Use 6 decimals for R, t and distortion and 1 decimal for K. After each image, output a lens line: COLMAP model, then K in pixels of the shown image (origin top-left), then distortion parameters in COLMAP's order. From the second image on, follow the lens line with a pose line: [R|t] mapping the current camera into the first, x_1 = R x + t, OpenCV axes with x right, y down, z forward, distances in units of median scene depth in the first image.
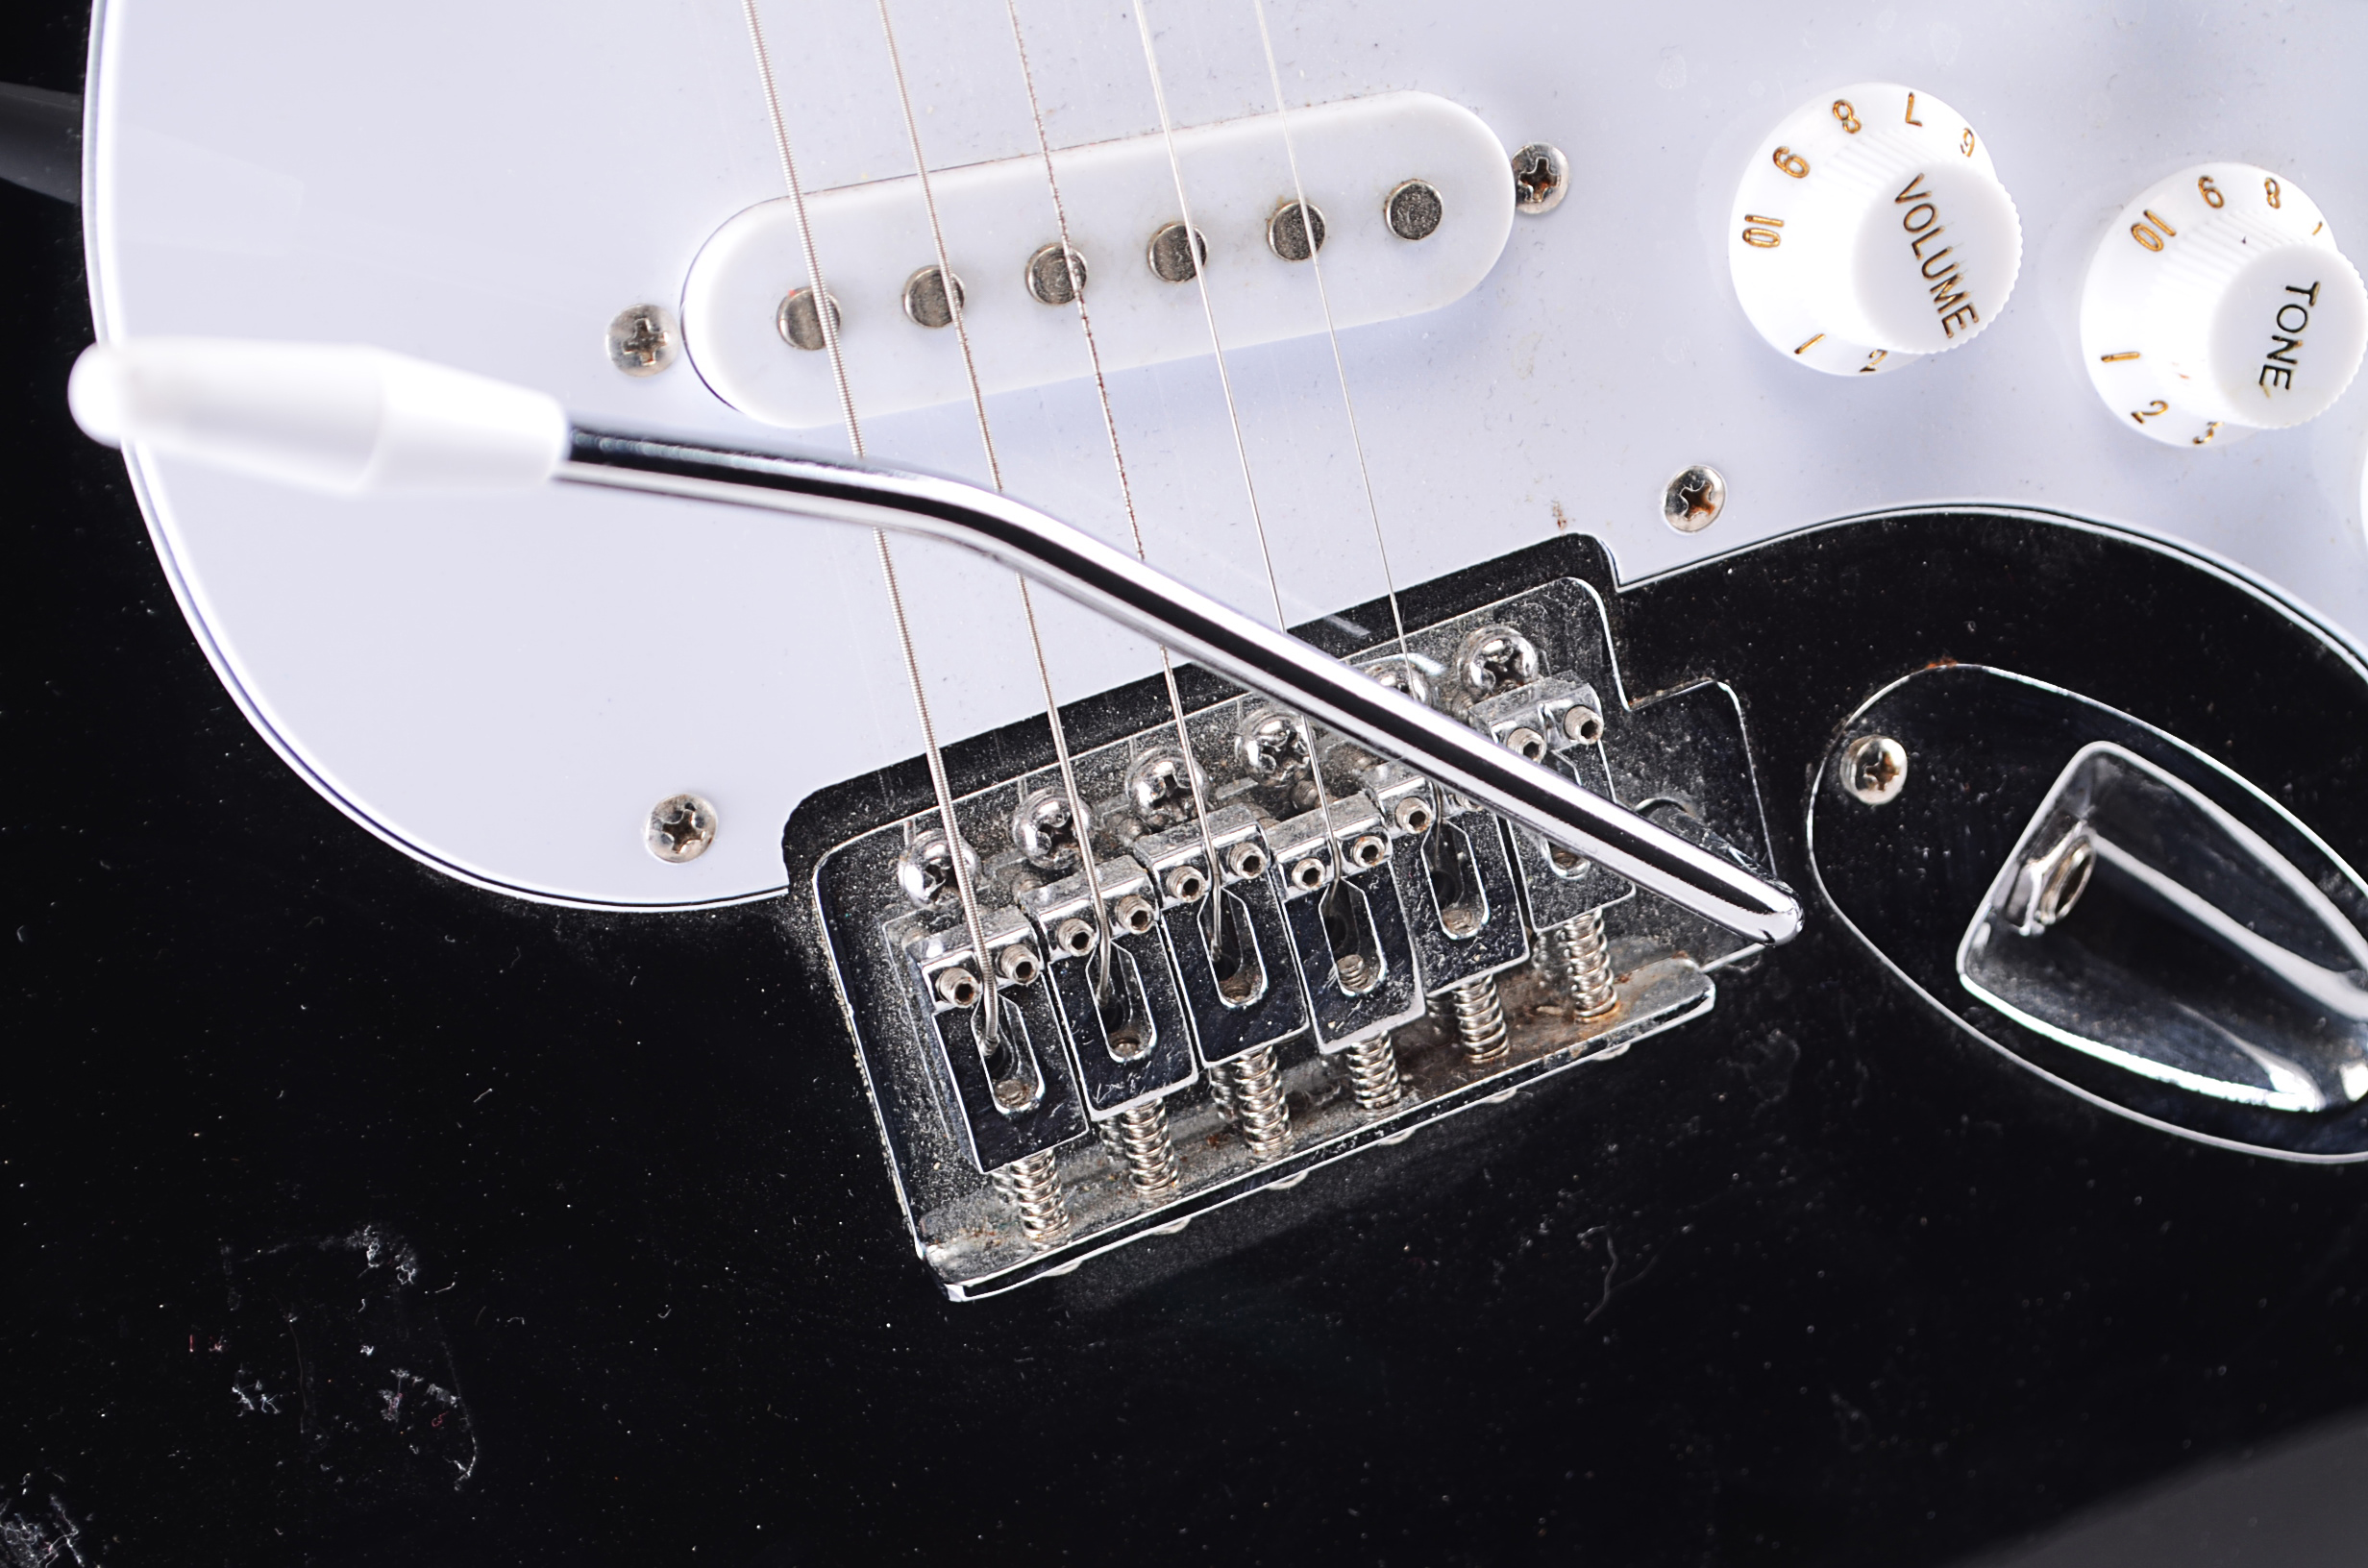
lens RADIAL K [[5231.8, 0, 1184.0], [0, 5231.8, 784.0], [0, 0, 1]] dist [0.047208, -0.117443]
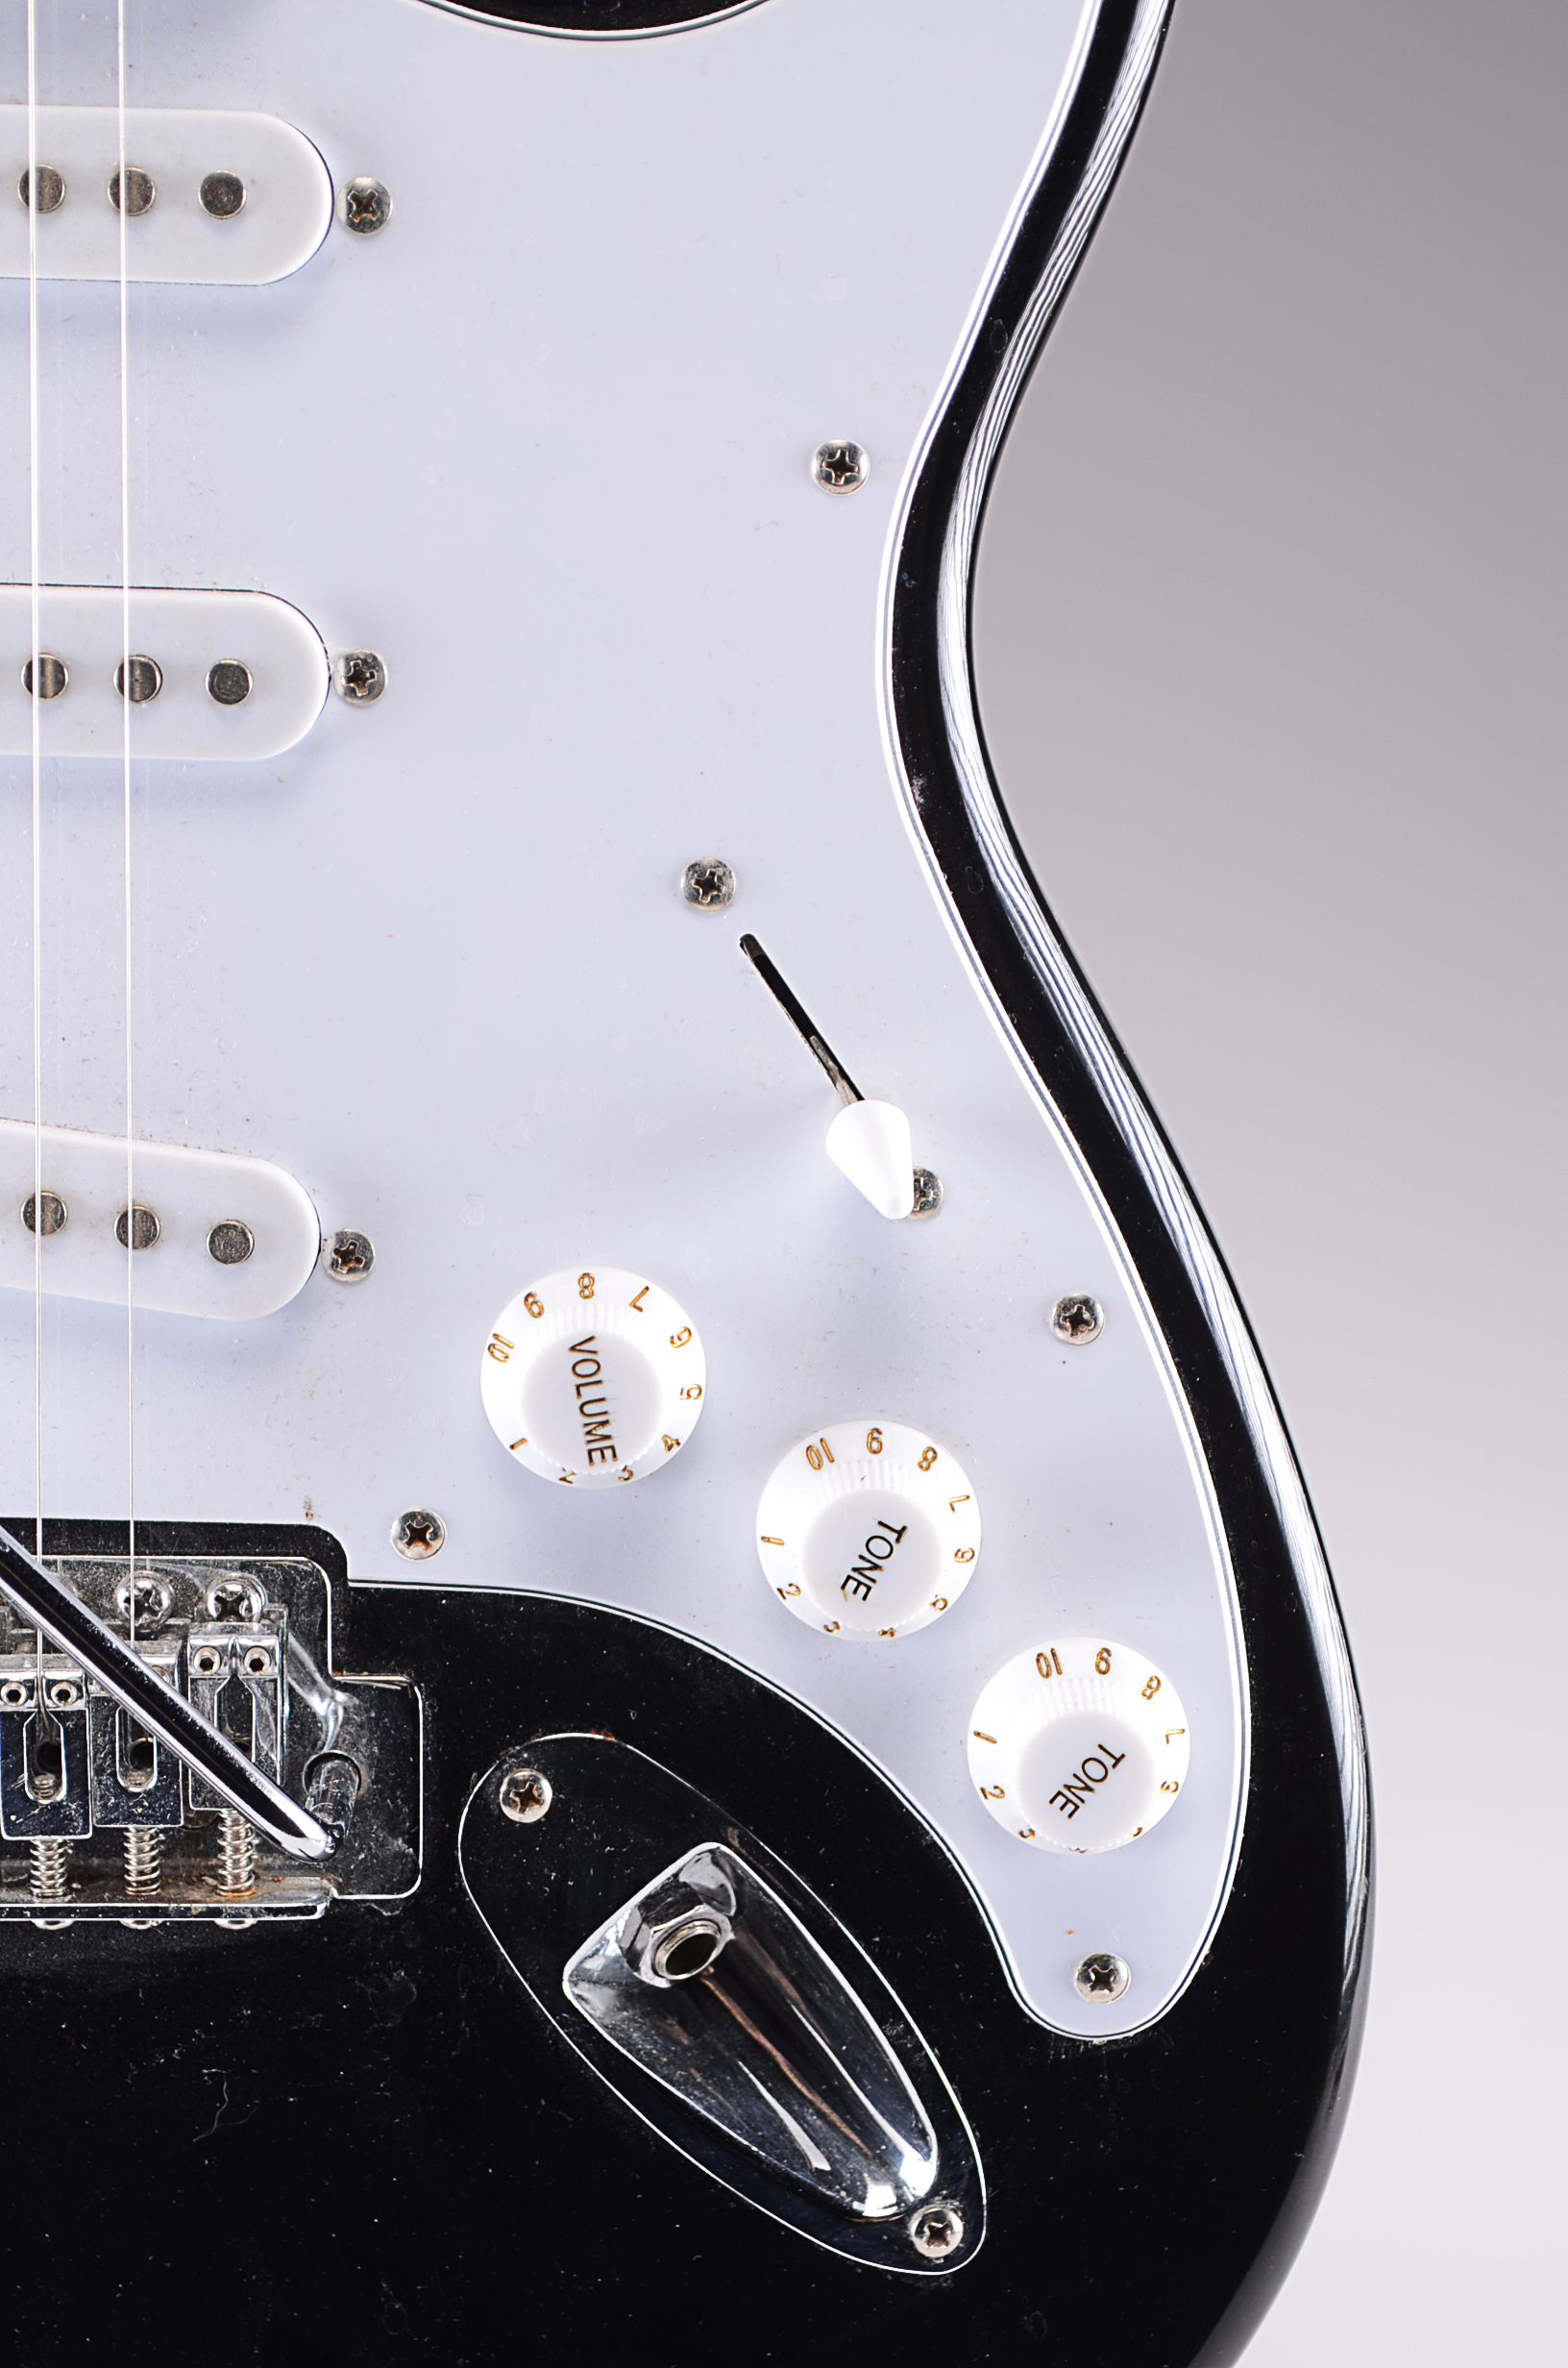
lens RADIAL K [[5231.8, 0, 784.0], [0, 5231.8, 1184.0], [0, 0, 1]] dist [0.047208, -0.117443]
pose [[0.912522, 0.296155, -0.282127, 0.523281], [-0.341323, 0.931429, -0.126248, -0.002095], [0.225392, 0.211500, 0.951034, -0.239467]]
